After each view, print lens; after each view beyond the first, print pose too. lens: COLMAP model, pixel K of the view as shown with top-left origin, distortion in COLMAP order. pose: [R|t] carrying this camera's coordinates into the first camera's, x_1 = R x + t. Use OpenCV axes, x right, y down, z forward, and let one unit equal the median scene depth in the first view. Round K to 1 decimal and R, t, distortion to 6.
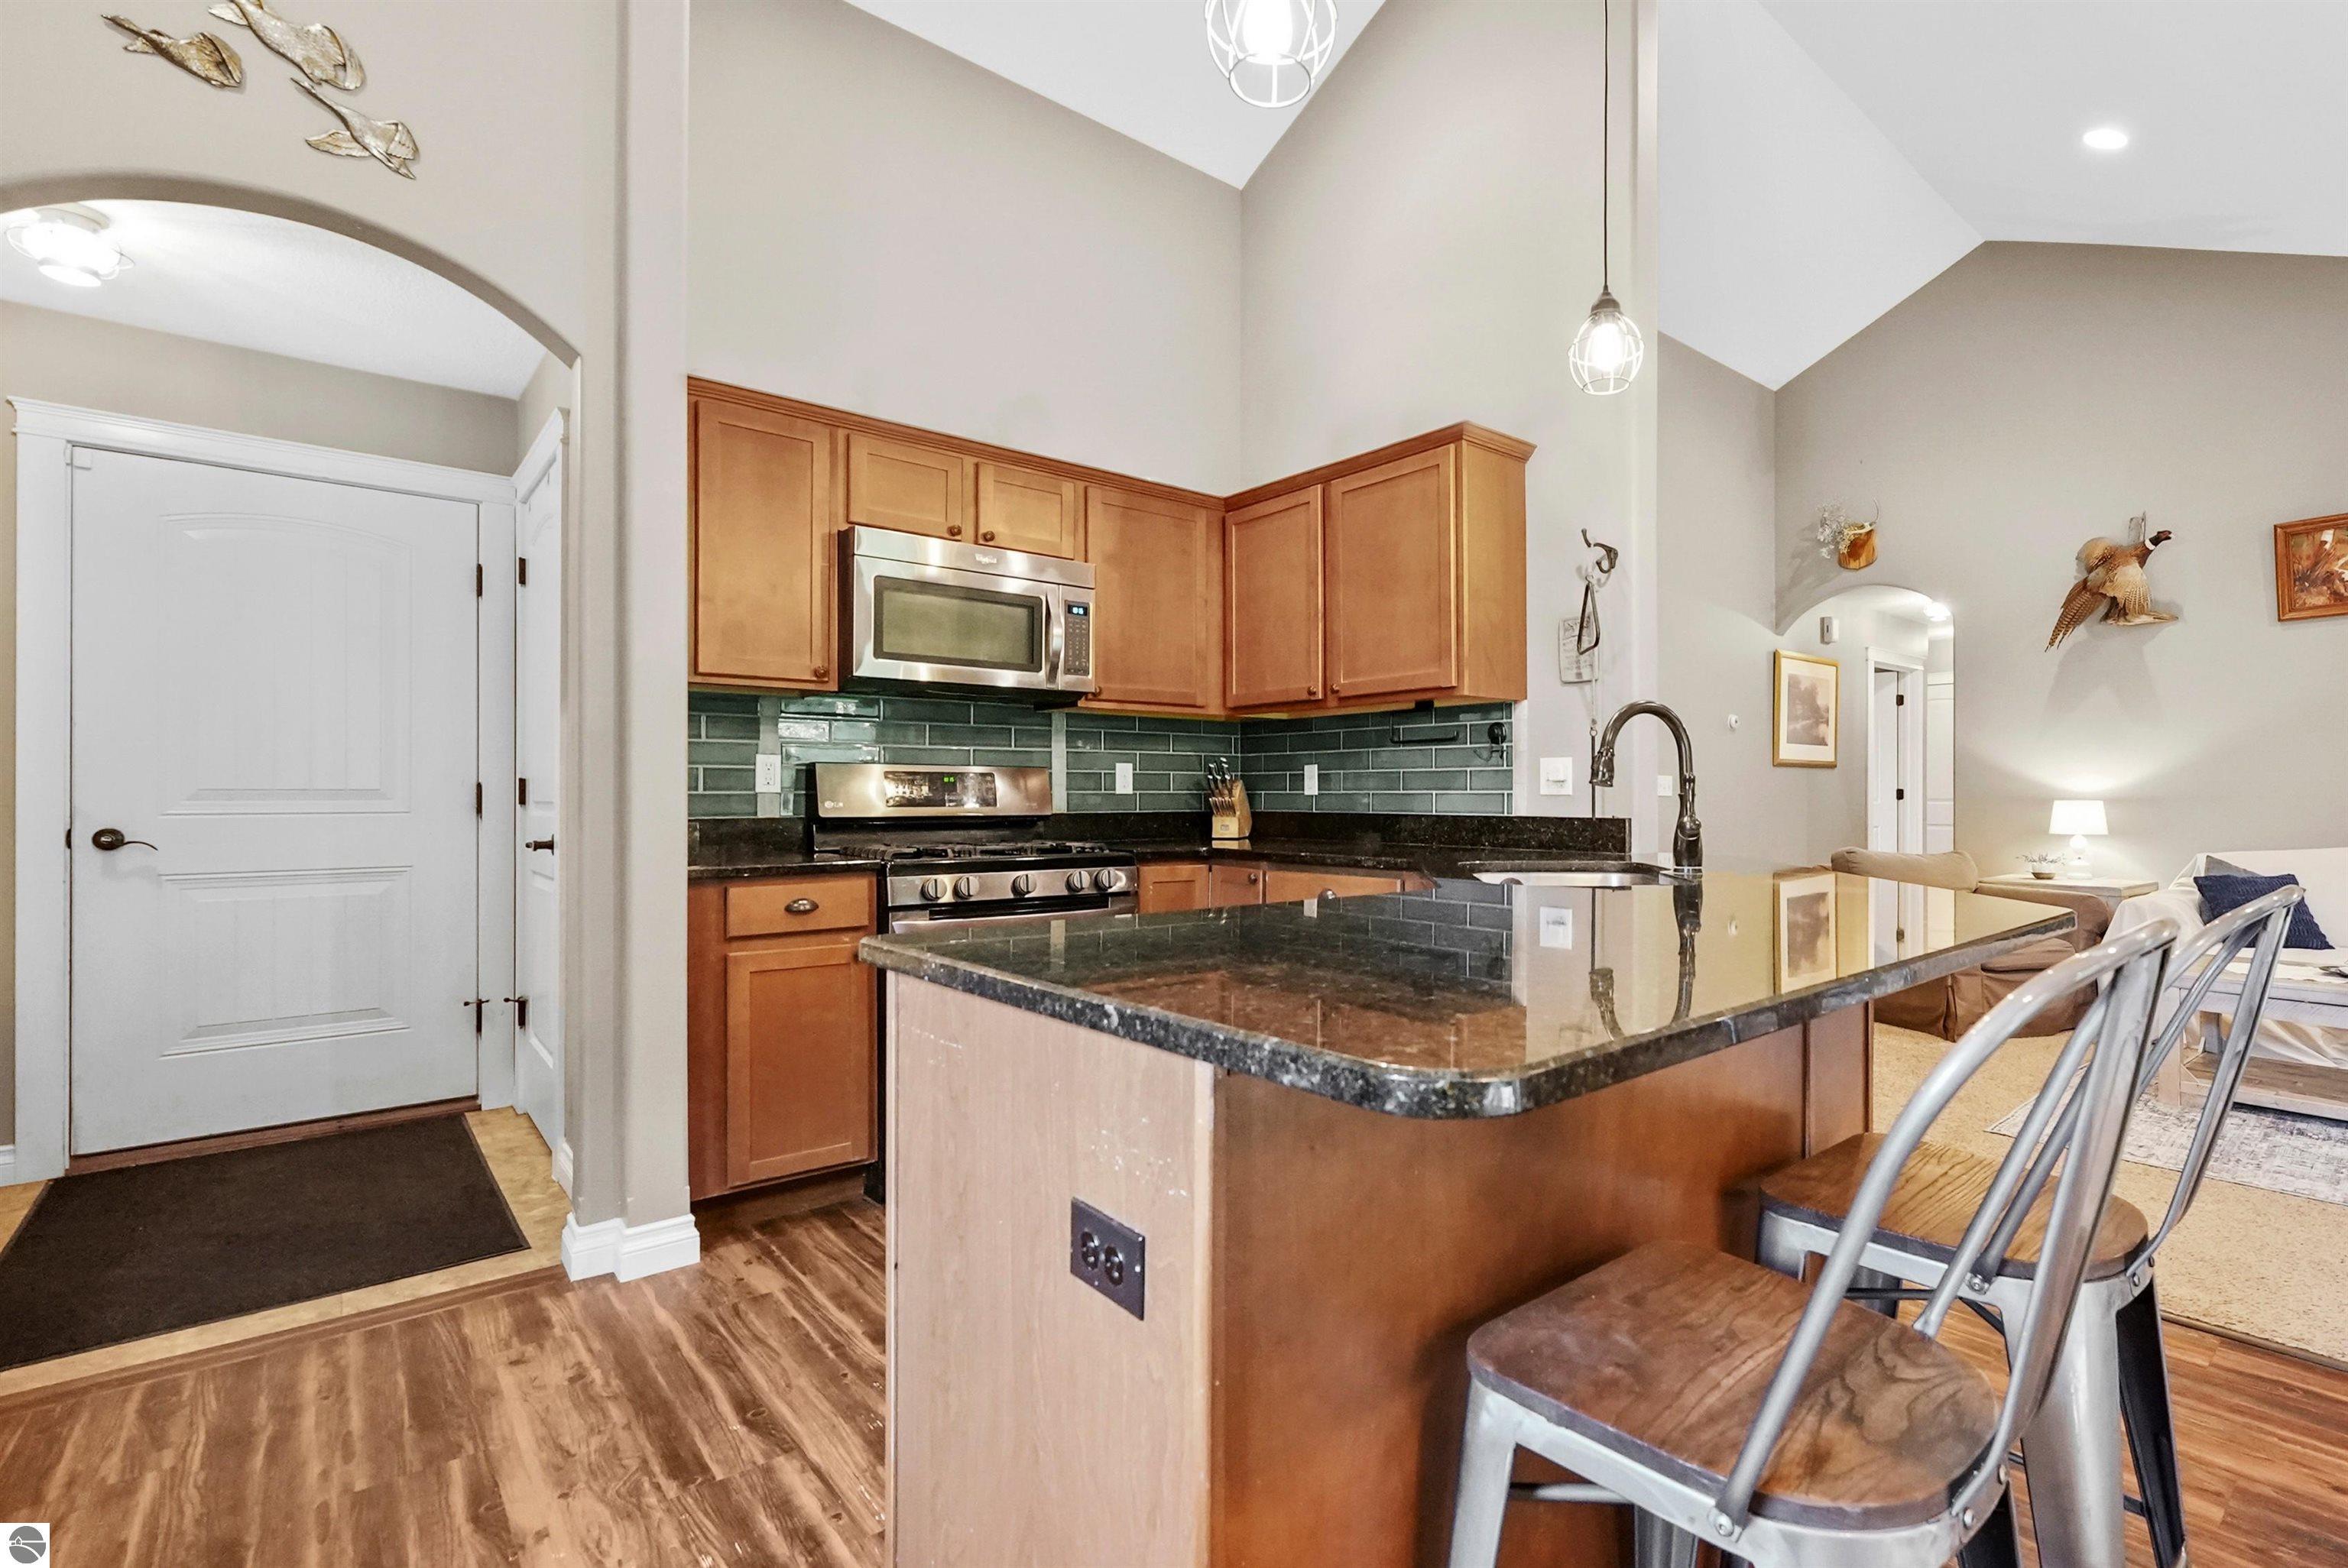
lens RADIAL K [[1102.9, 0, 1330.2], [0, 1102.9, 794.3], [0, 0, 1]] dist [-0.001498, 0.000474]
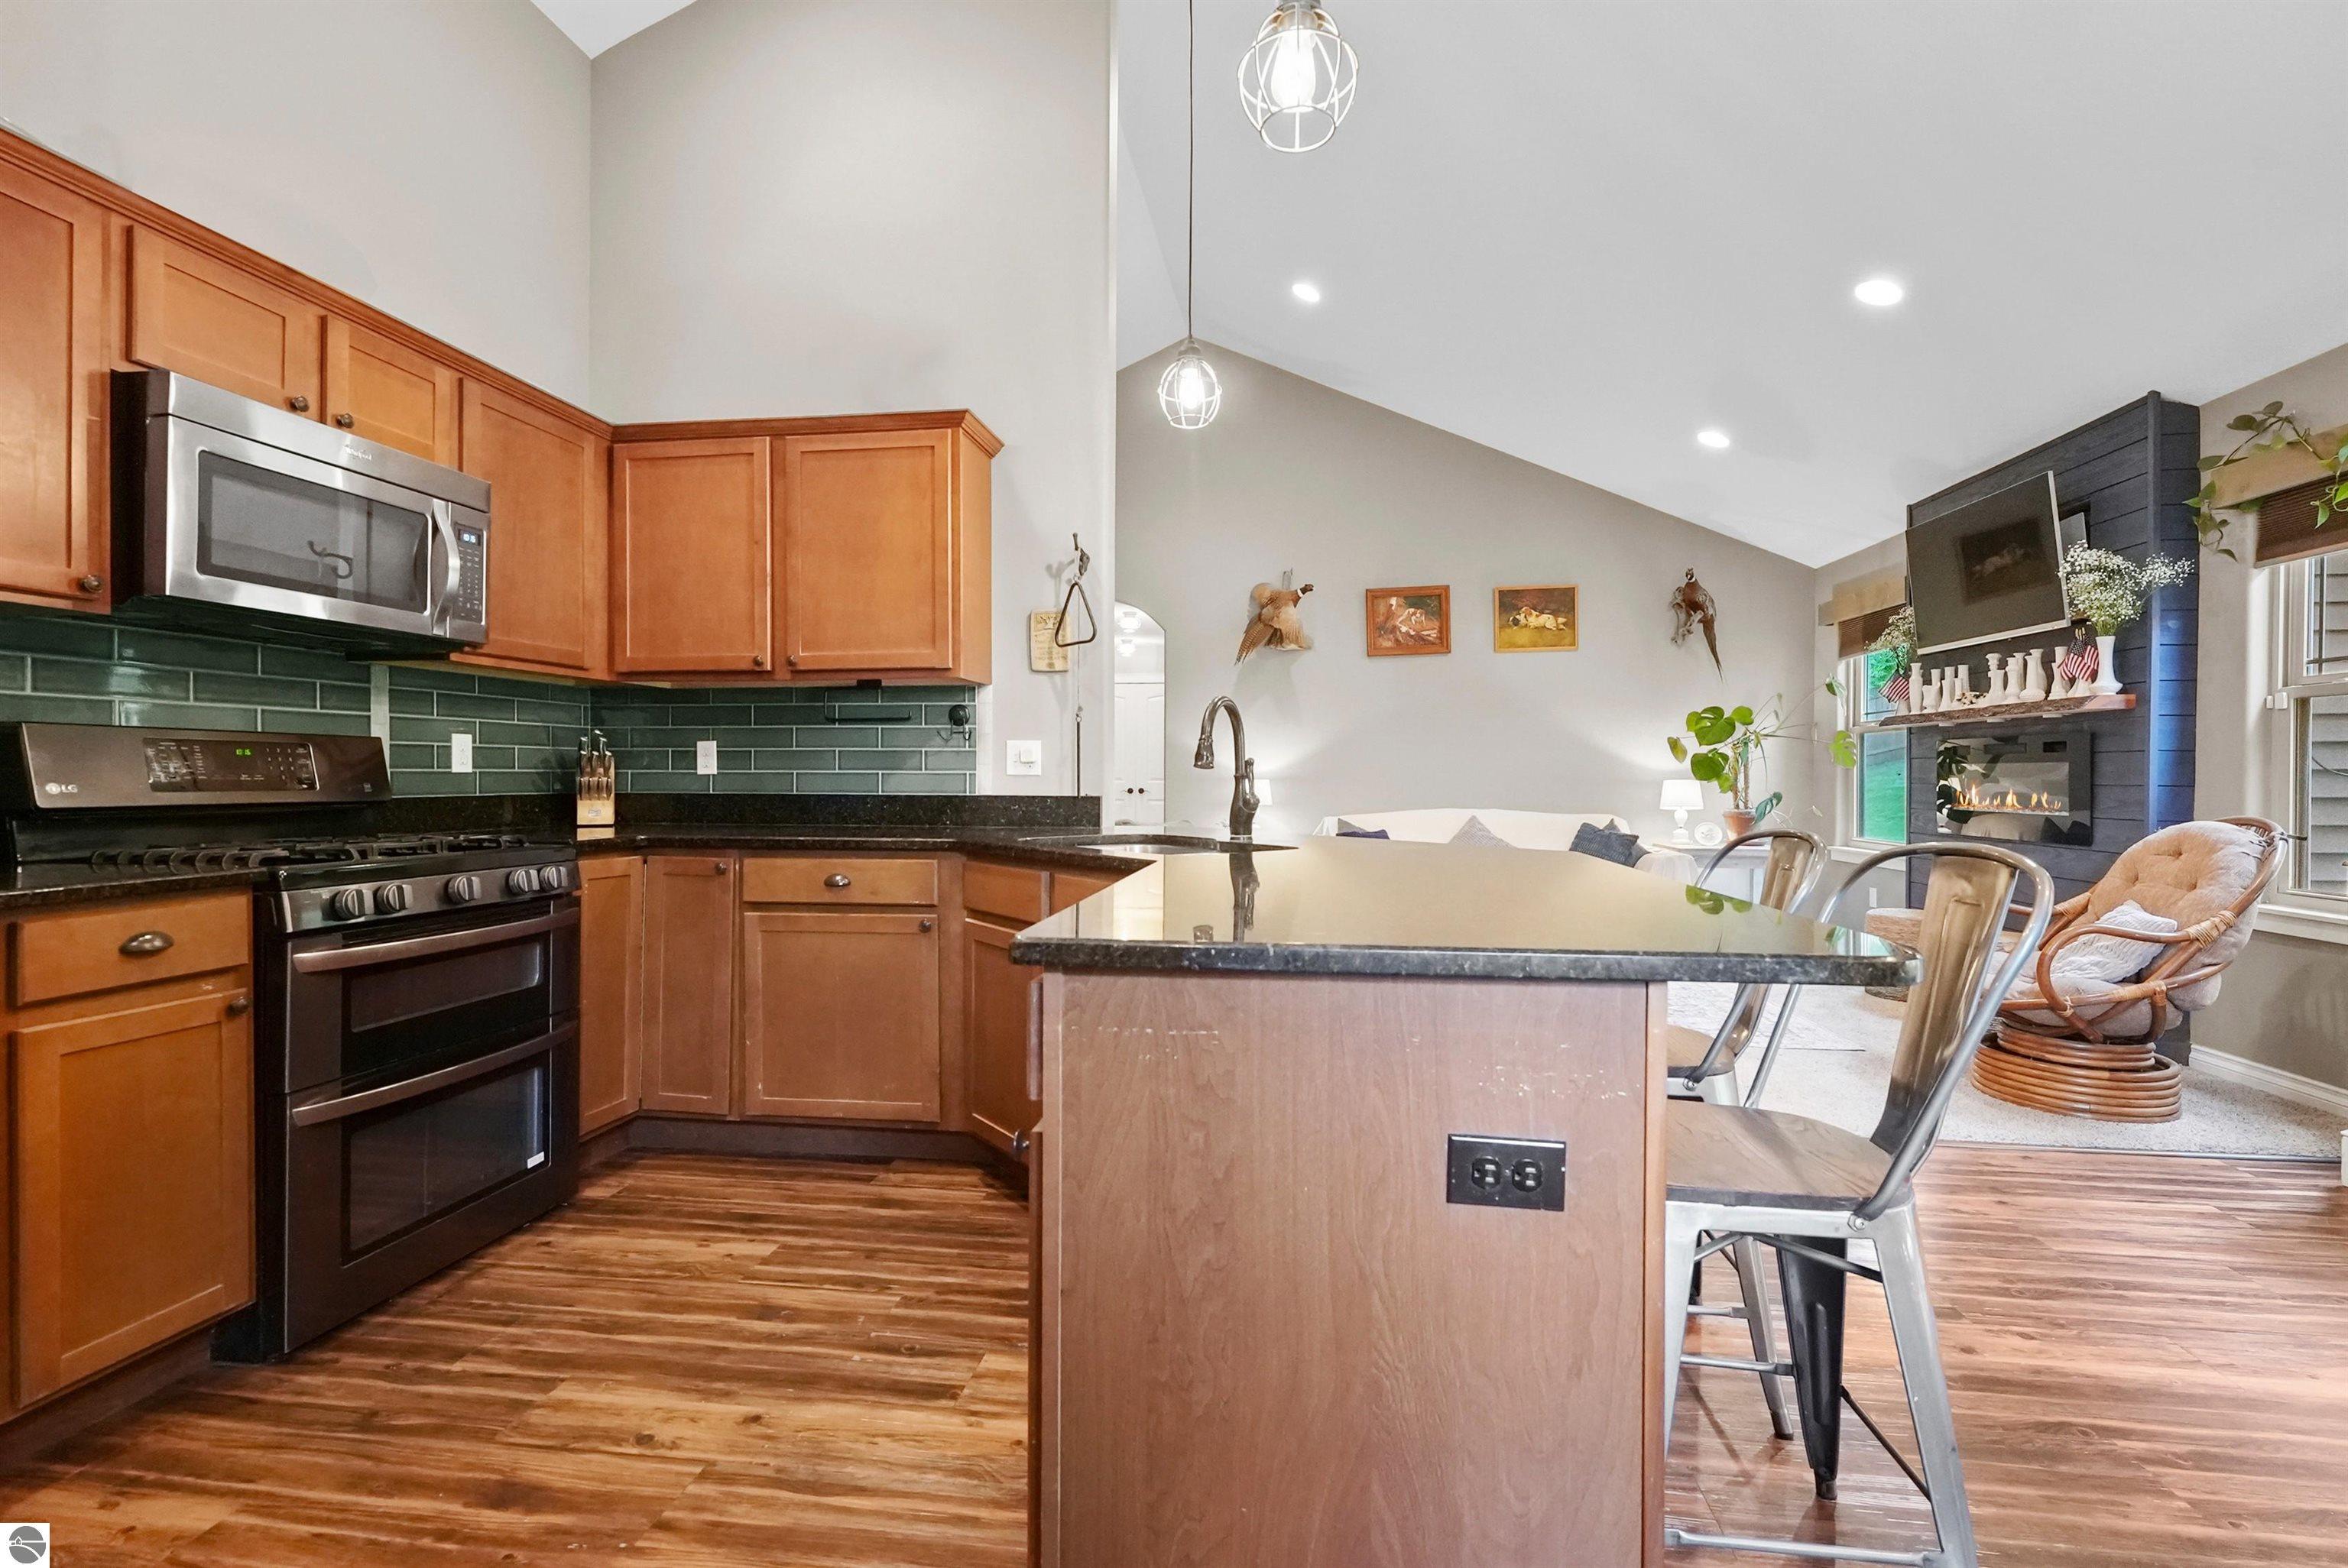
lens RADIAL K [[1070.4, 0, 1174.0], [0, 1070.4, 784.0], [0, 0, 1]] dist [0.001659, 0.000743]
pose [[0.773697, -0.003950, 0.633544, -0.320633], [-0.002355, 0.999956, 0.009109, -0.000509], [-0.633552, -0.008540, 0.773653, 0.094233]]
